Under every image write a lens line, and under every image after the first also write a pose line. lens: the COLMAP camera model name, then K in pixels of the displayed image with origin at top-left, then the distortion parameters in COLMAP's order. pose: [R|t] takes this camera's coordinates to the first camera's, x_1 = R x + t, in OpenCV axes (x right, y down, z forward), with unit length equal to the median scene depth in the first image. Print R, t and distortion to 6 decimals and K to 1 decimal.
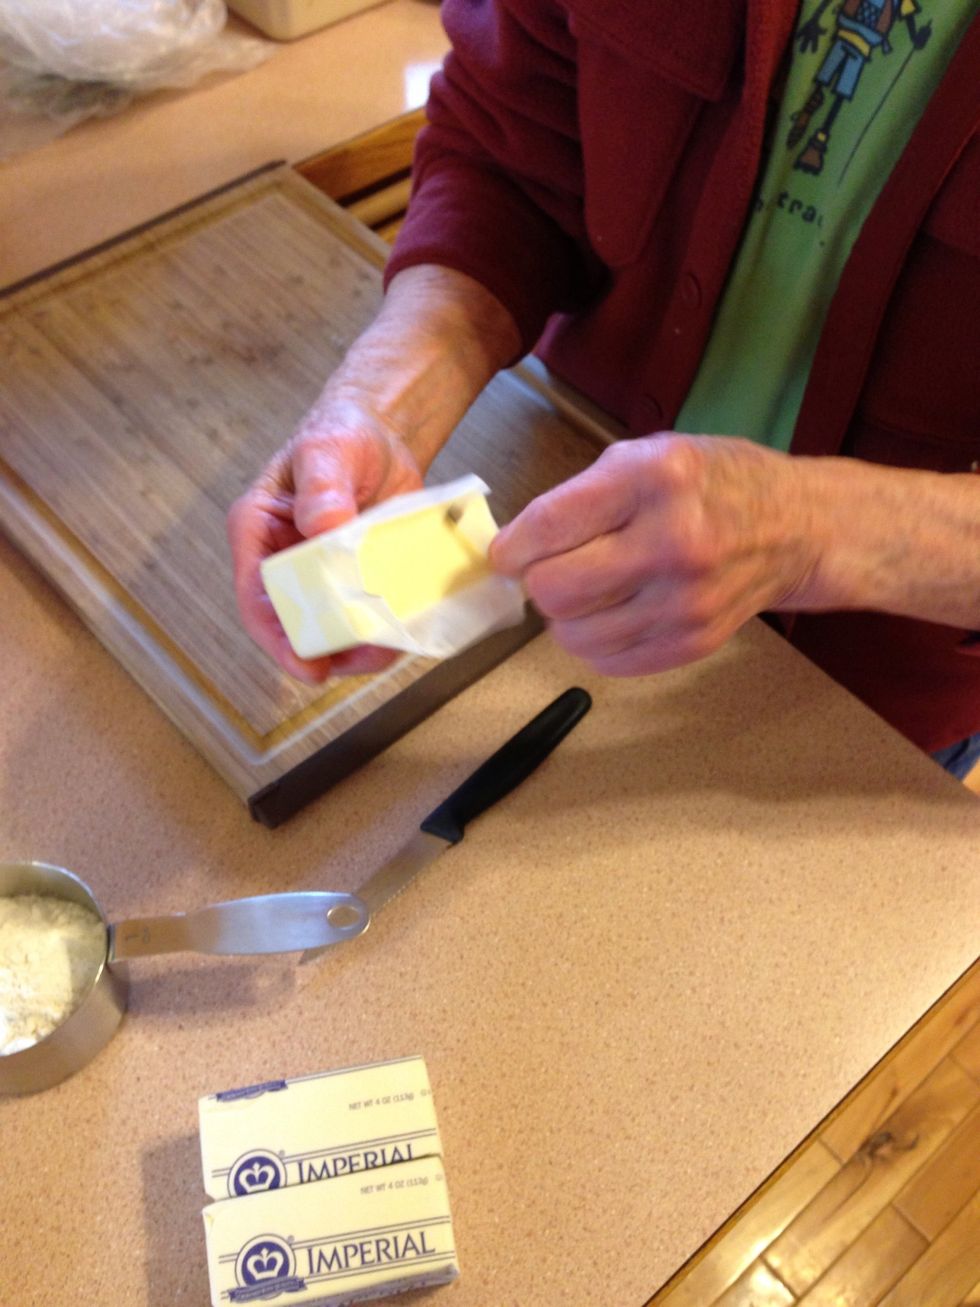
lens RADIAL K [[1201.8, 0, 498.4], [0, 1201.8, 660.5], [0, 0, 1]] dist [0.138961, -0.256900]
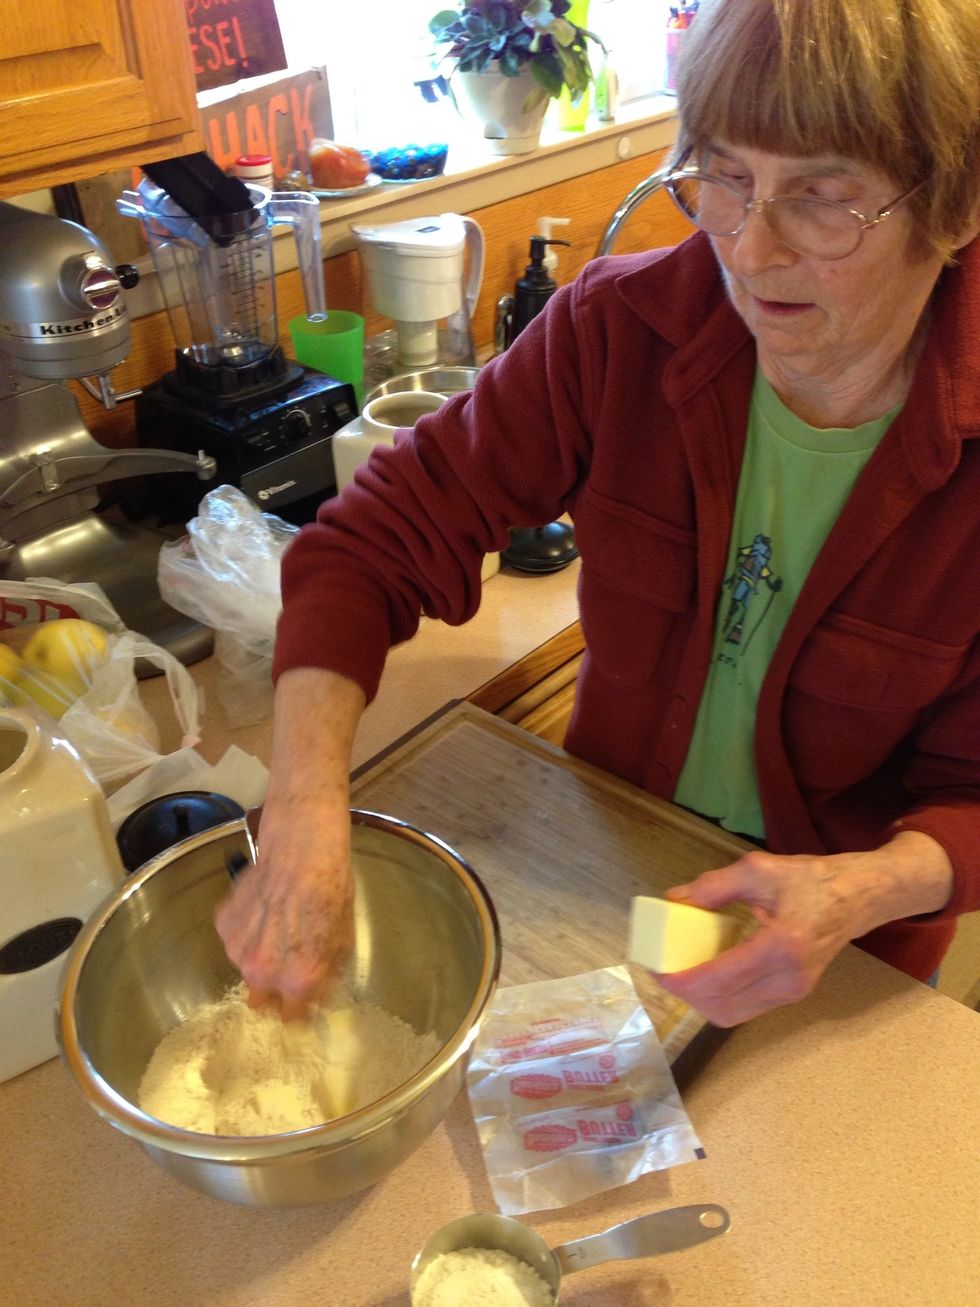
lens RADIAL K [[1201.8, 0, 498.4], [0, 1201.8, 660.5], [0, 0, 1]] dist [0.138961, -0.256900]
pose [[0.988760, -0.119389, 0.089994, -0.374414], [0.143434, 0.927325, -0.345682, 0.058896], [-0.042183, 0.354705, 0.934026, -0.478430]]
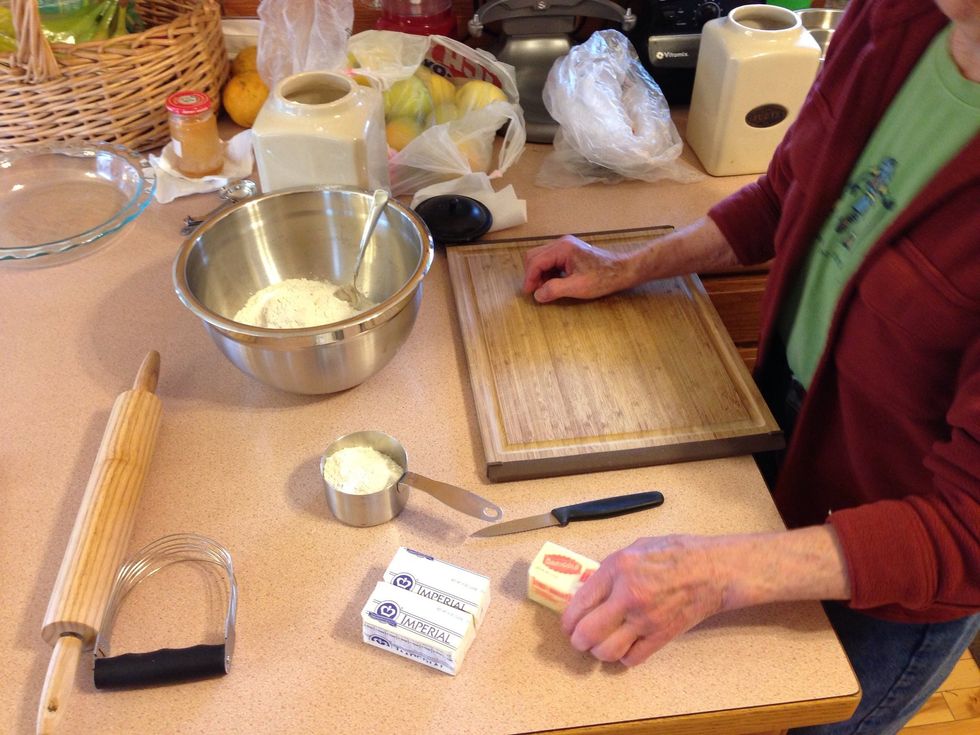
lens RADIAL K [[901.1, 0, 491.8], [0, 901.1, 368.6], [0, 0, 1]] dist [0.138961, -0.256900]
pose [[0.828900, 0.355485, -0.431920, 0.433514], [-0.450202, 0.882215, -0.137892, 0.184452], [0.332028, 0.308750, 0.891309, -0.480278]]
